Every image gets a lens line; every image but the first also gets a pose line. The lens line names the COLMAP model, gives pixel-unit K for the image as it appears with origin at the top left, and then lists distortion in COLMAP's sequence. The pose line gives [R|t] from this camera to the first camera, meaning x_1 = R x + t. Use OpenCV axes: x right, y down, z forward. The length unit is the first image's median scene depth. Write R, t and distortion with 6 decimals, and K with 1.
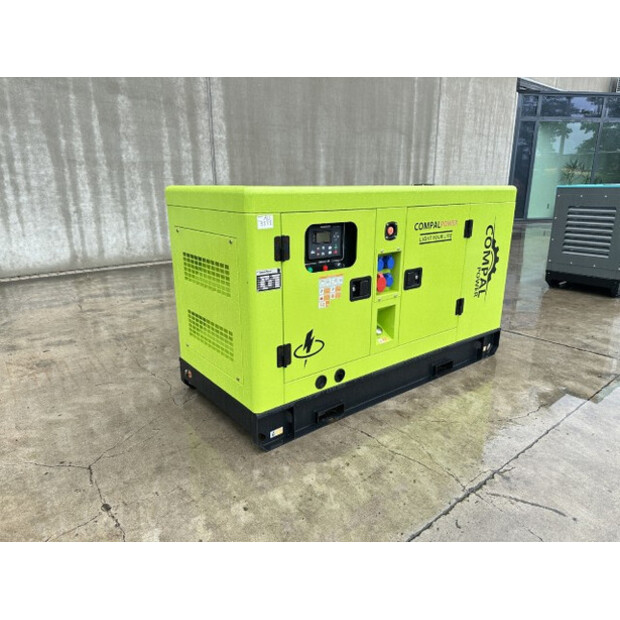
lens RADIAL K [[437.7, 0, 307.4], [0, 437.7, 305.5], [0, 0, 1]] dist [0.052201, -0.063142]
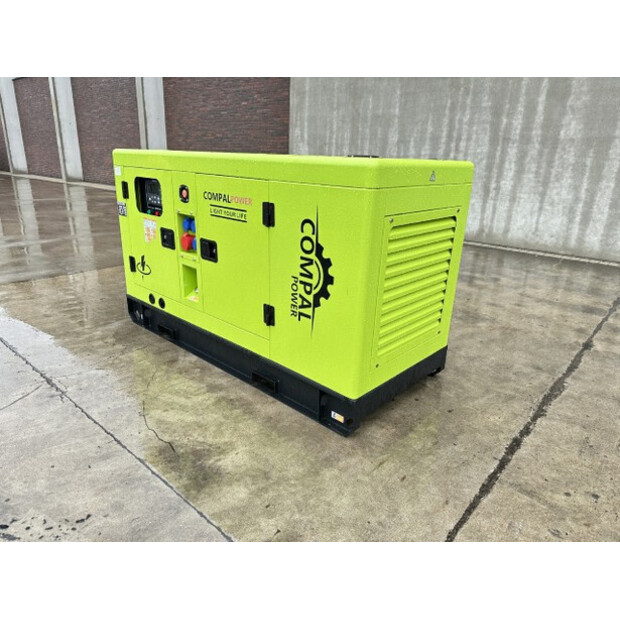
lens RADIAL K [[436.1, 0, 312.0], [0, 436.1, 311.5], [0, 0, 1]] dist [0.040907, -0.047607]
pose [[0.171043, 0.337200, -0.925765, 1.030113], [-0.296692, 0.913625, 0.277962, -0.230876], [0.939531, 0.227124, 0.256314, 0.843403]]
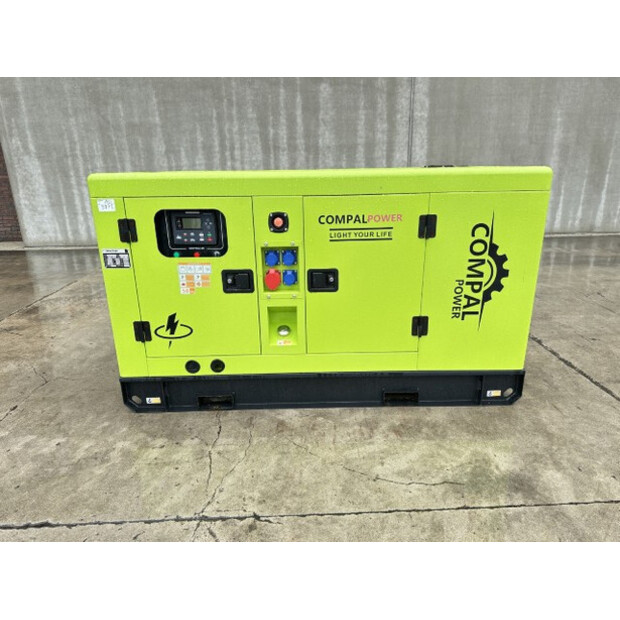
lens RADIAL K [[435.7, 0, 312.9], [0, 435.7, 307.3], [0, 0, 1]] dist [0.063017, -0.073263]
pose [[0.797176, 0.173450, -0.578295, 0.614064], [-0.146146, 0.984795, 0.093911, -0.072751], [0.585791, 0.009652, 0.810405, 0.252545]]
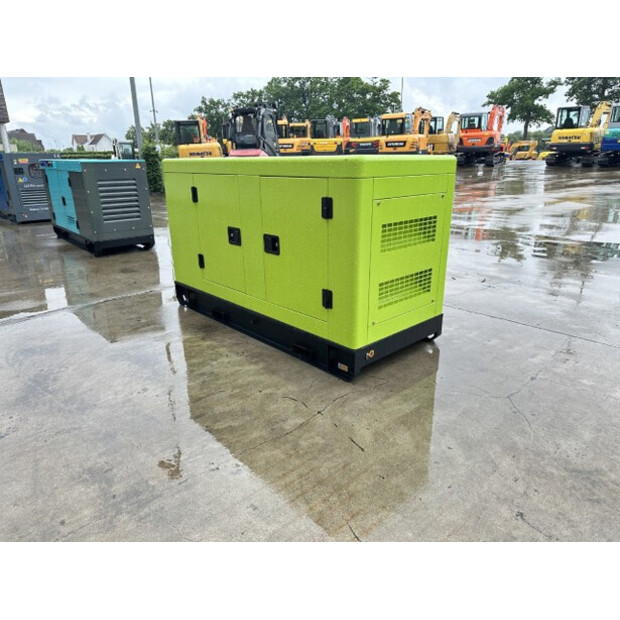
lens RADIAL K [[436.1, 0, 312.0], [0, 436.1, 311.5], [0, 0, 1]] dist [0.040907, -0.047607]
pose [[-0.092007, -0.321355, 0.942478, -0.993897], [0.269384, 0.903167, 0.334249, -0.250273], [-0.958628, 0.284642, 0.003470, 0.963823]]
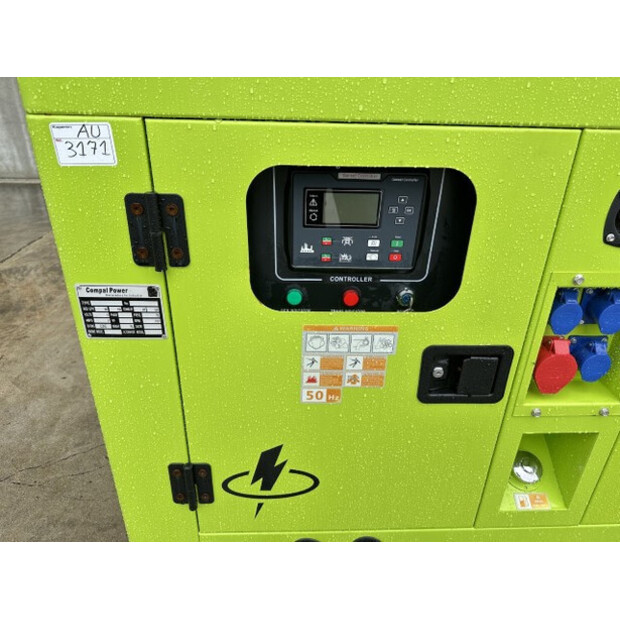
lens RADIAL K [[437.7, 0, 307.4], [0, 437.7, 305.5], [0, 0, 1]] dist [0.052201, -0.063142]
pose [[0.807242, 0.276880, -0.521247, 0.141839], [-0.178221, 0.956262, 0.231948, -0.111756], [0.562670, -0.094341, 0.821281, 0.503100]]
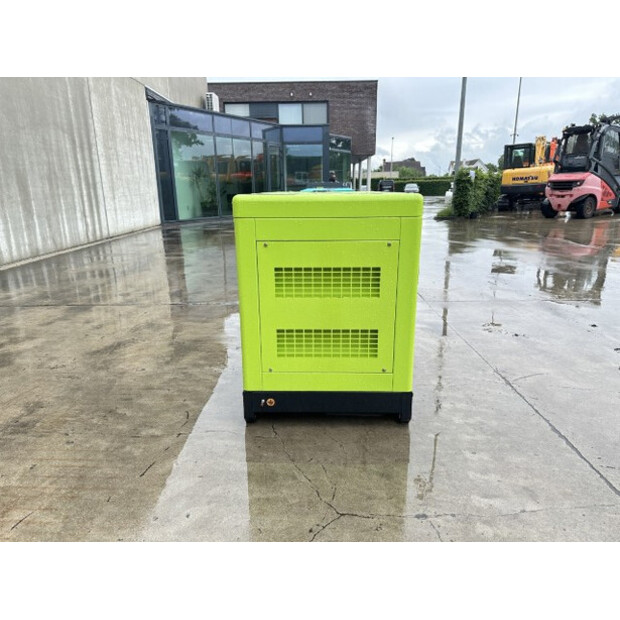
lens RADIAL K [[436.1, 0, 312.0], [0, 436.1, 311.5], [0, 0, 1]] dist [0.040907, -0.047607]
pose [[0.631352, -0.214778, 0.745161, -0.739973], [0.210420, 0.972280, 0.101959, -0.087142], [-0.746404, 0.092425, 0.659044, 0.288139]]
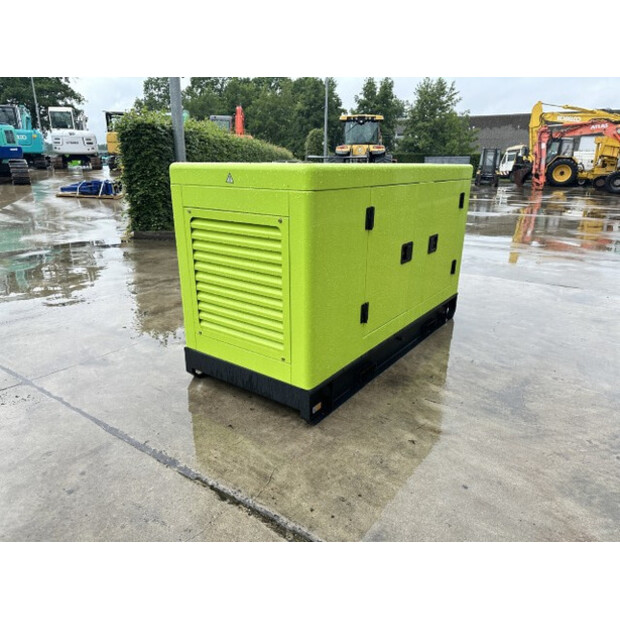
lens RADIAL K [[438.2, 0, 306.6], [0, 438.2, 313.4], [0, 0, 1]] dist [0.039405, -0.056655]
pose [[-0.961562, 0.085858, -0.260819, 0.471542], [-0.075533, 0.830509, 0.551860, -0.494080], [0.263994, 0.550348, -0.792101, 1.811465]]
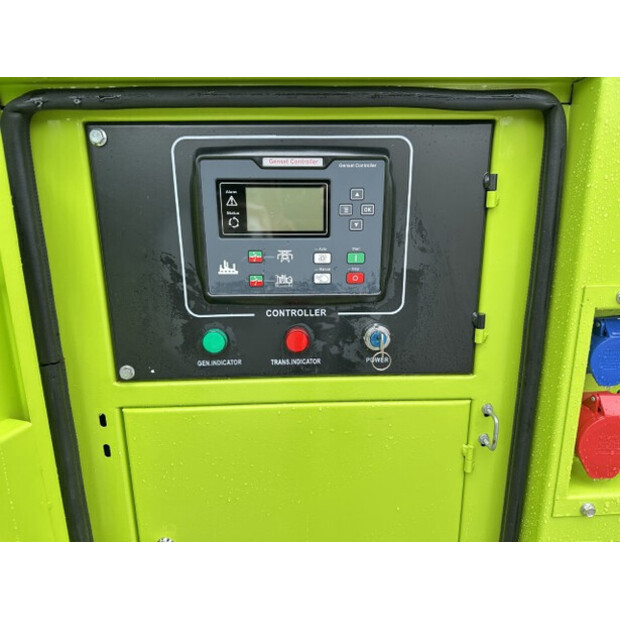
lens RADIAL K [[437.7, 0, 307.4], [0, 437.7, 305.5], [0, 0, 1]] dist [0.052201, -0.063142]
pose [[0.807030, 0.137272, -0.574334, 0.131556], [-0.145622, 0.988832, 0.031719, -0.081782], [0.572274, 0.058037, 0.818006, 0.582837]]
